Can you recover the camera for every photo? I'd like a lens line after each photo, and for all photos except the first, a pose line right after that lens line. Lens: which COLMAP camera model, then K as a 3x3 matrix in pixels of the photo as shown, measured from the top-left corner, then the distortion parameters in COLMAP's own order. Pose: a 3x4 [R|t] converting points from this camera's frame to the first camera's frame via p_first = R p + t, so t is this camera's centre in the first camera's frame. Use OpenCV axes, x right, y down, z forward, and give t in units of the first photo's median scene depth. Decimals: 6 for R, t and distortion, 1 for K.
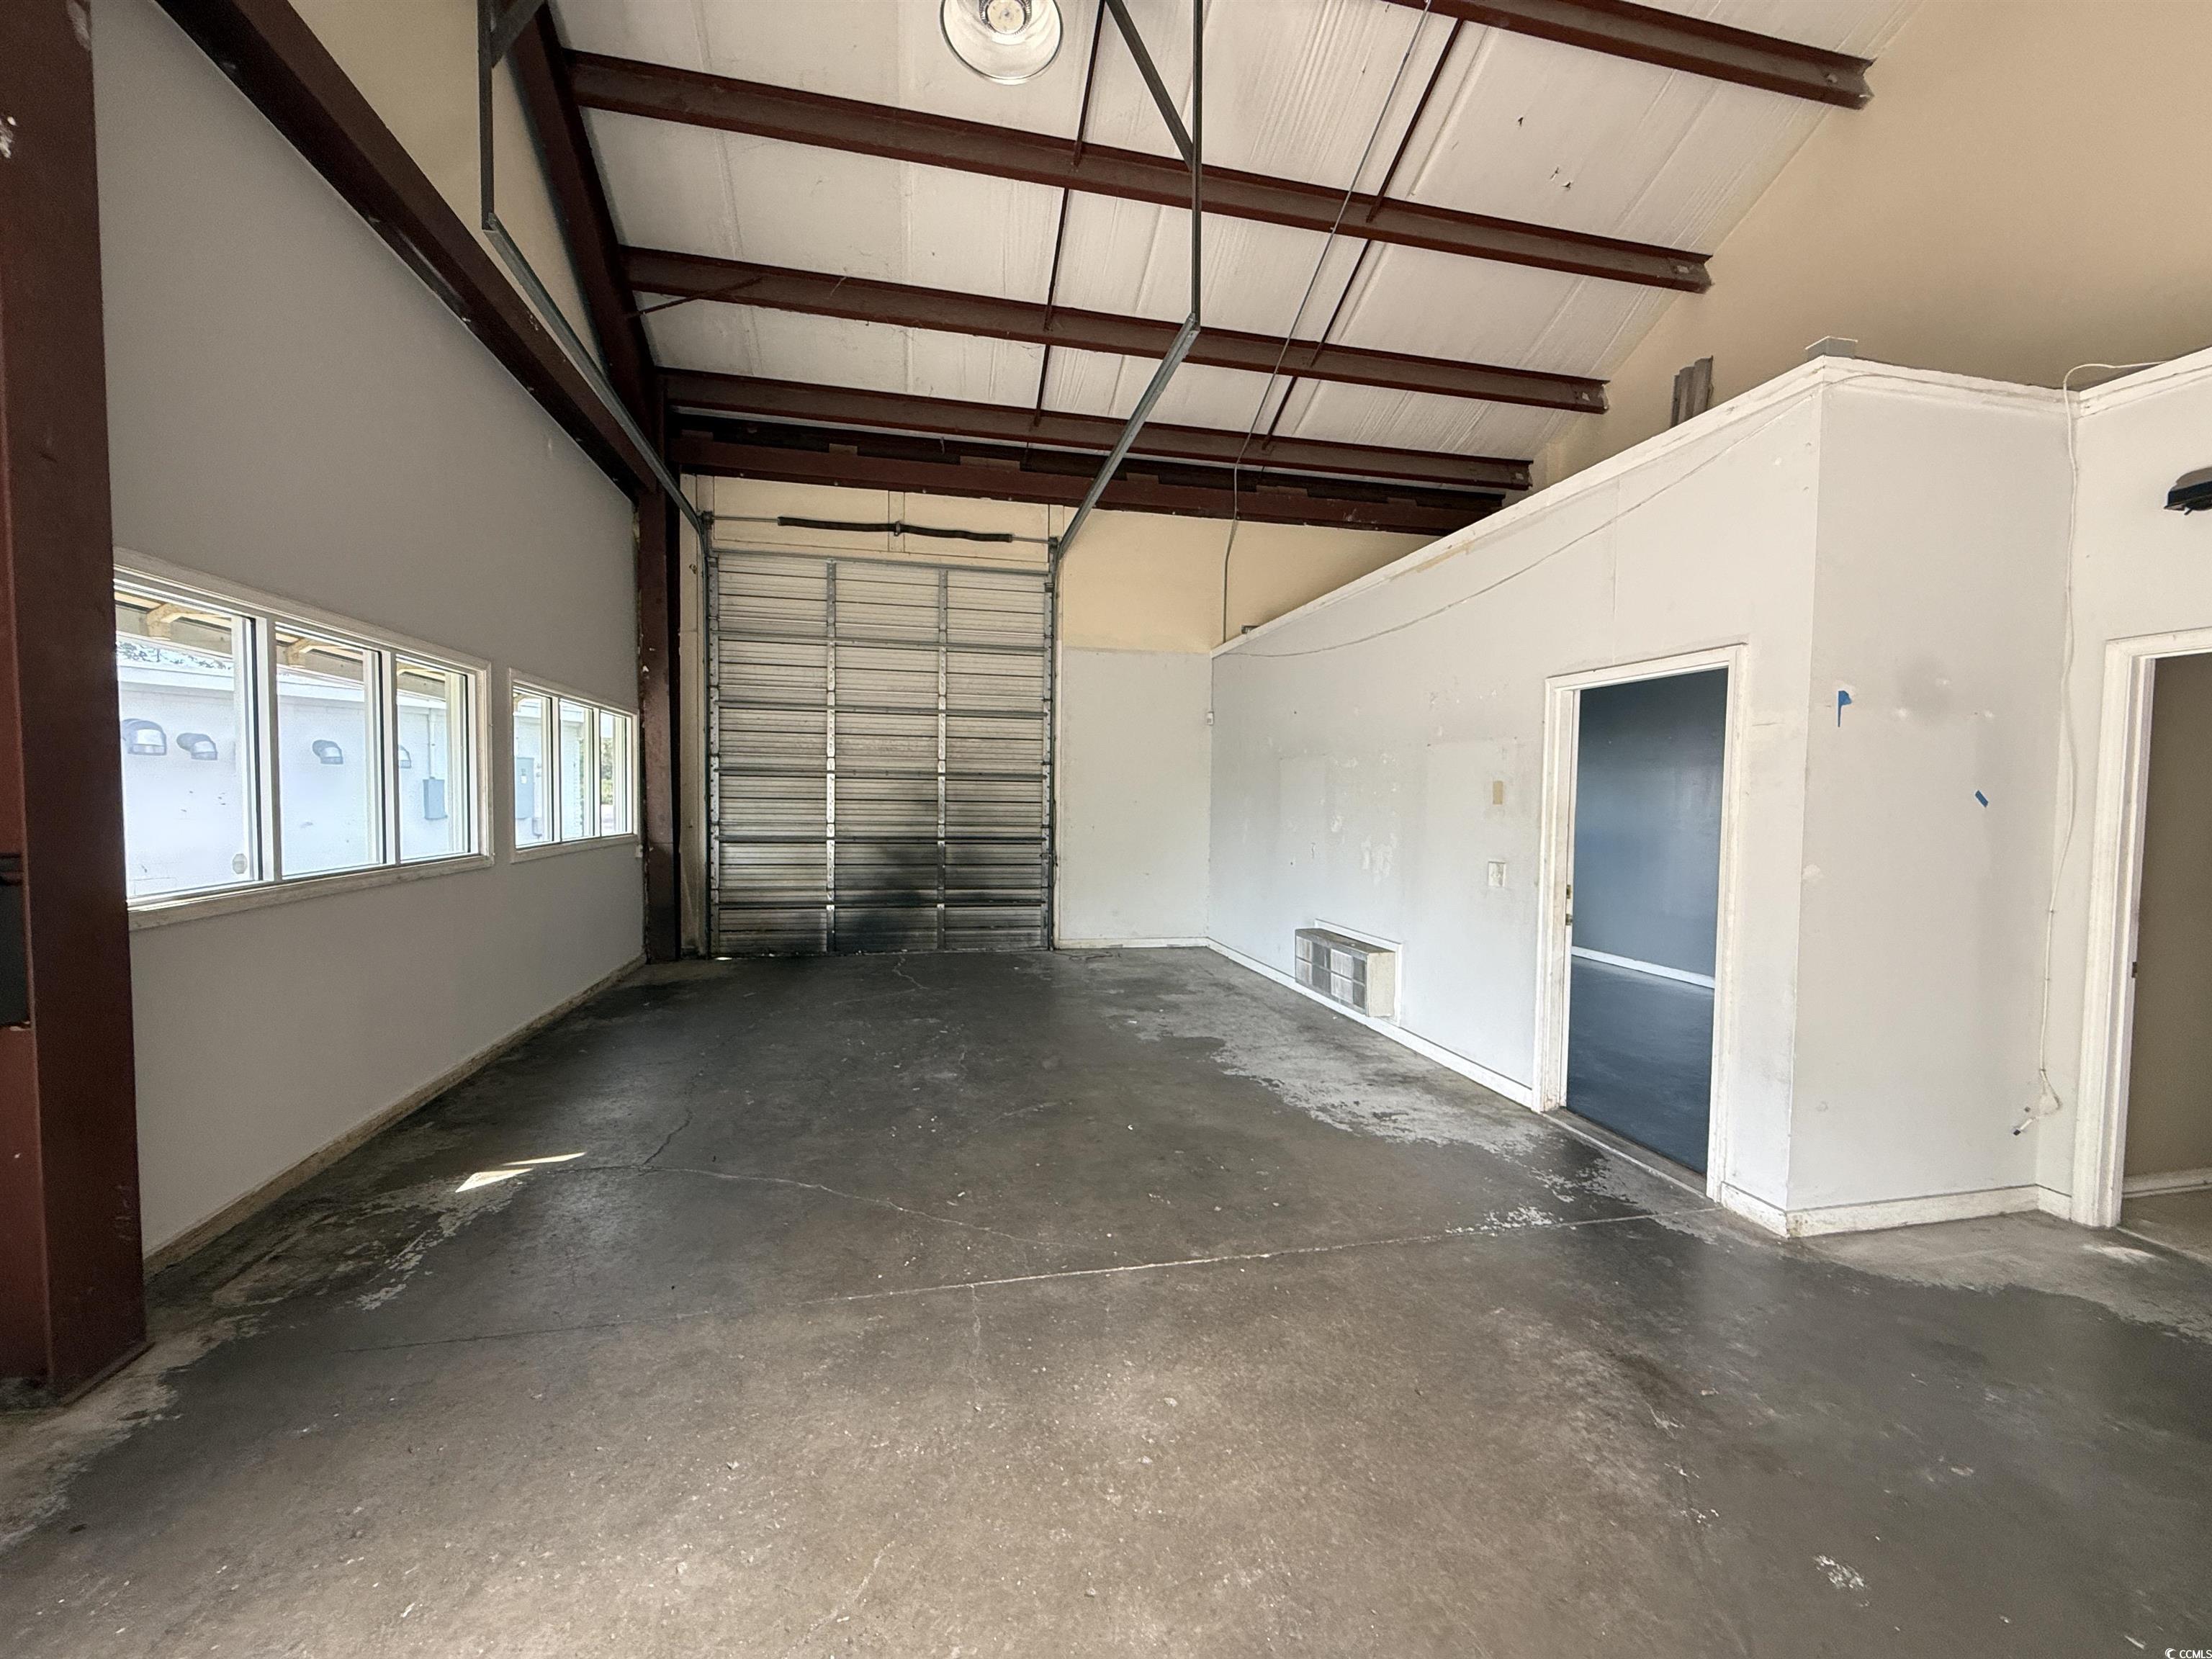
lens RADIAL K [[854.9, 0, 1106.0], [0, 854.9, 829.5], [0, 0, 1]] dist [-0.001404, 0.000013]
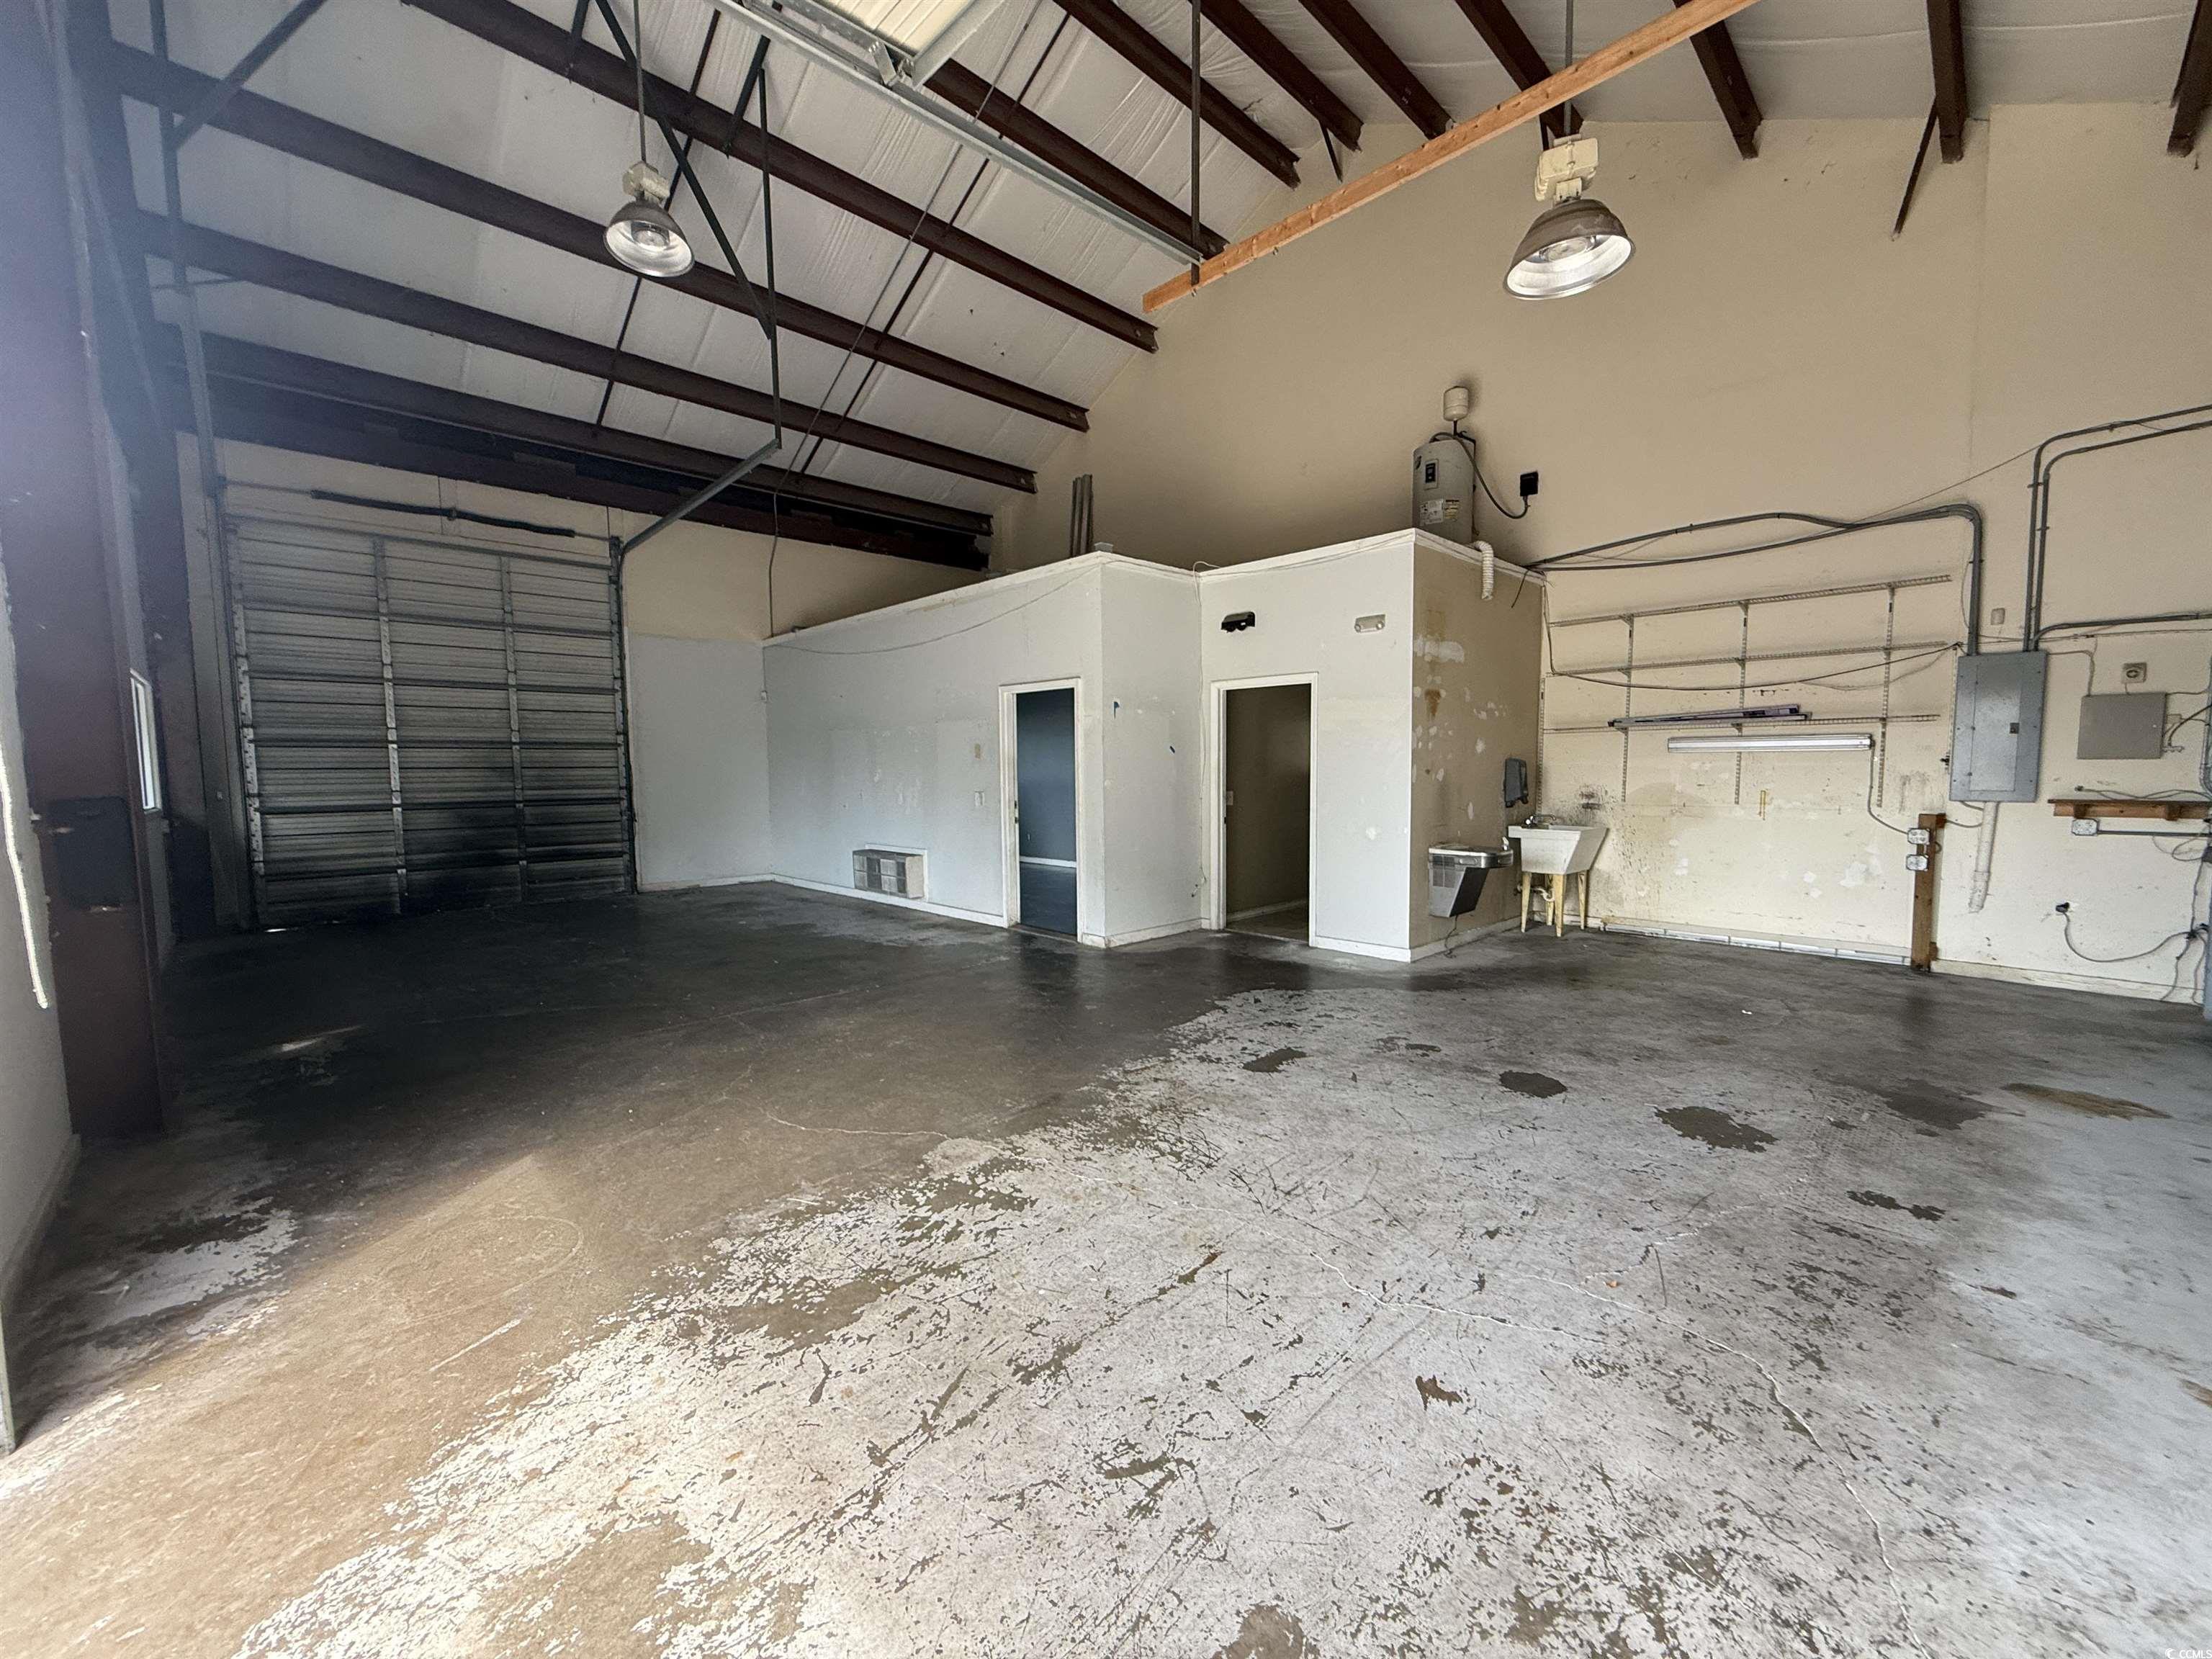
lens RADIAL K [[854.9, 0, 1106.0], [0, 854.9, 829.5], [0, 0, 1]] dist [-0.001404, 0.000013]
pose [[0.843771, -0.062227, 0.533083, -0.148519], [0.041513, 0.997847, 0.050773, 0.022553], [-0.535095, -0.020711, 0.844538, -0.352632]]
